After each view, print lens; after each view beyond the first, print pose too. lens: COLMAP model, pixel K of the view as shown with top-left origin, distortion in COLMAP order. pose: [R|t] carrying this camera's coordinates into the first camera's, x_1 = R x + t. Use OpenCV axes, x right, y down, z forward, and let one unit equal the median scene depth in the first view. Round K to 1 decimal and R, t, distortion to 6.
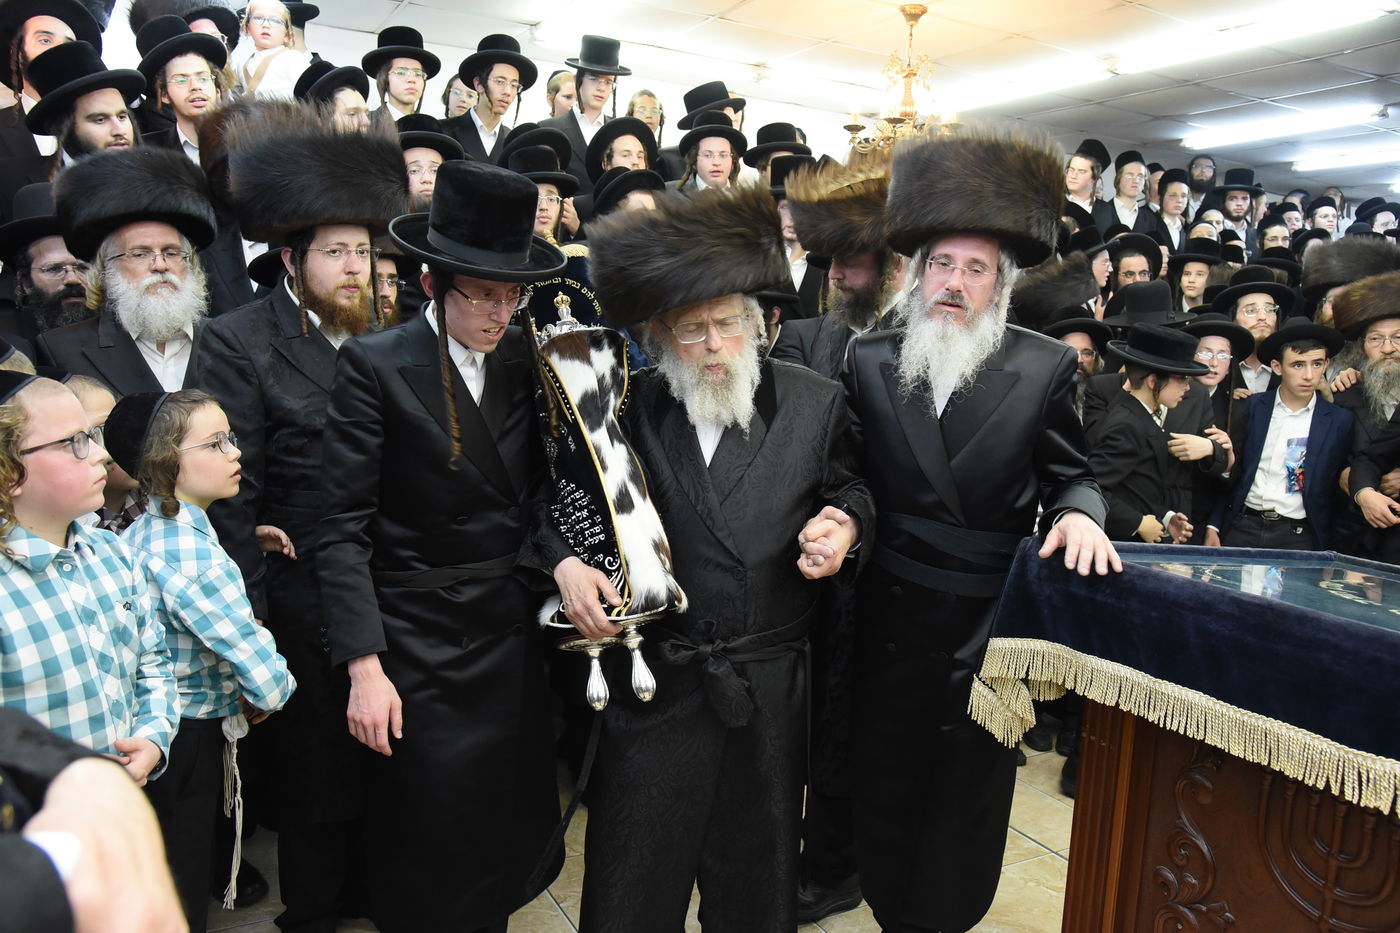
lens RADIAL K [[1016.7, 0, 699.3], [0, 1016.7, 460.5], [0, 0, 1]] dist [-0.072462, 0.043978]
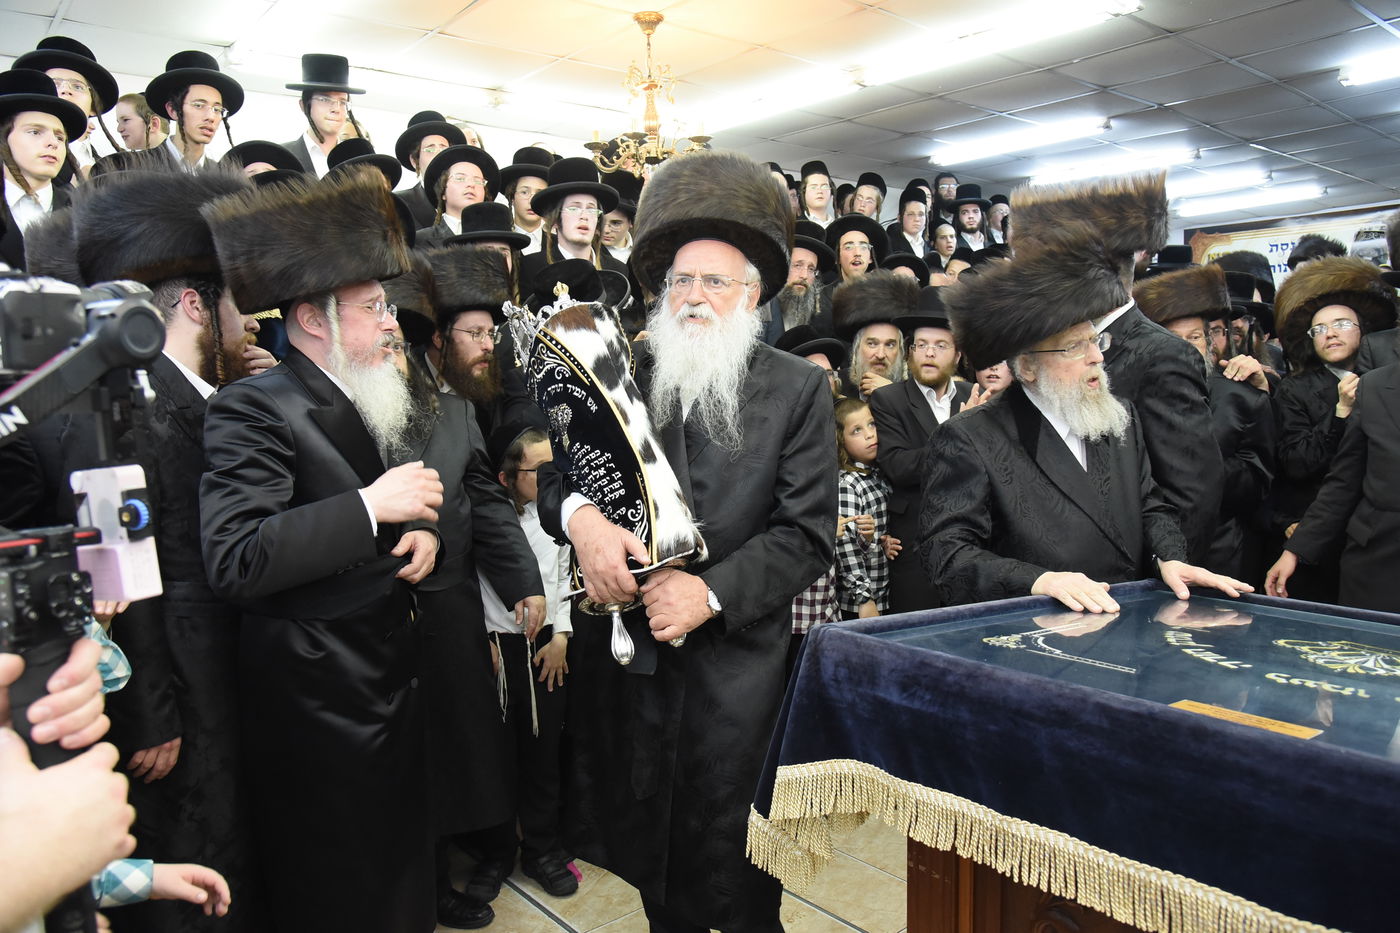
lens RADIAL K [[986.3, 0, 696.1], [0, 986.3, 462.3], [0, 0, 1]] dist [-0.104535, 0.062134]
pose [[0.977032, -0.086283, 0.194843, 0.117298], [0.092393, 0.995469, -0.022476, -0.041214], [-0.192020, 0.039961, 0.980577, 0.327645]]
